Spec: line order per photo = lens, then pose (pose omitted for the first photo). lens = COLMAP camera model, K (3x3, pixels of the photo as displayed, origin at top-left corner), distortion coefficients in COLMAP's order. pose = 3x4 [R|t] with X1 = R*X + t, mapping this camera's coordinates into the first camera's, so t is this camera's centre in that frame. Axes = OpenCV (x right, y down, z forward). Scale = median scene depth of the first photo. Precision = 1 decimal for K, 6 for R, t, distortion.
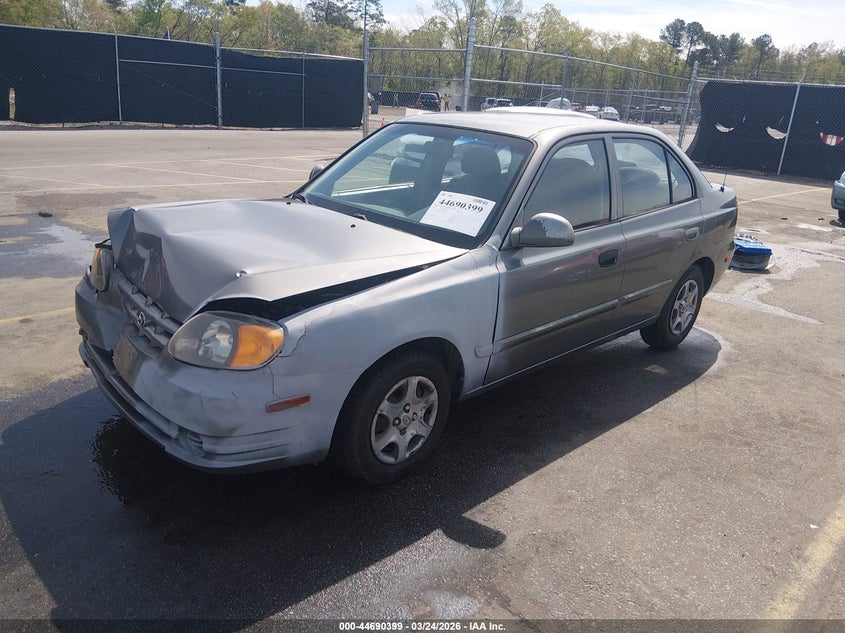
lens RADIAL K [[658.7, 0, 422.5], [0, 658.7, 316.5], [0, 0, 1]] dist [-0.009347, -0.005283]
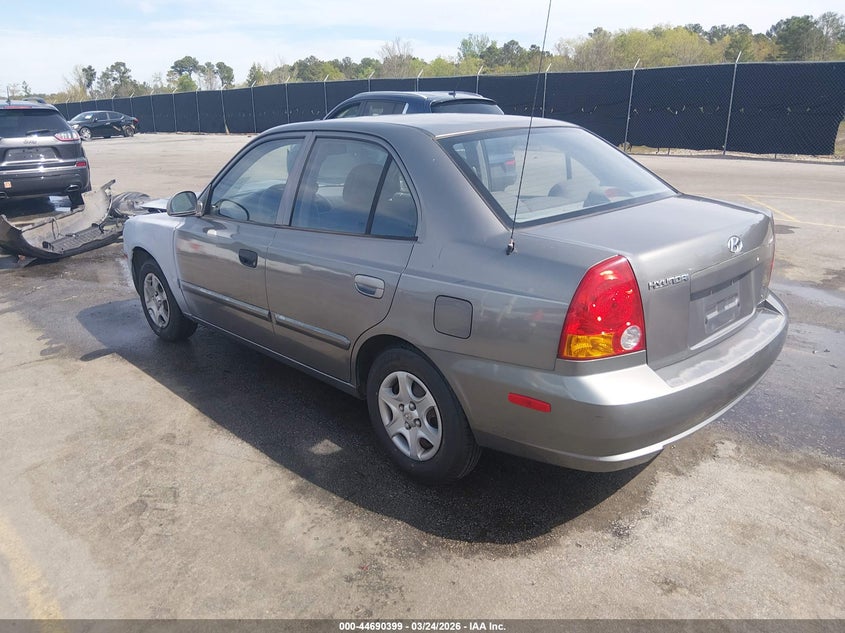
lens RADIAL K [[658.7, 0, 422.5], [0, 658.7, 316.5], [0, 0, 1]] dist [-0.009347, -0.005283]
pose [[-0.022372, 0.233163, -0.972180, 1.293244], [-0.304915, 0.924501, 0.228745, -0.323198], [0.952117, 0.301550, 0.050412, 1.268530]]
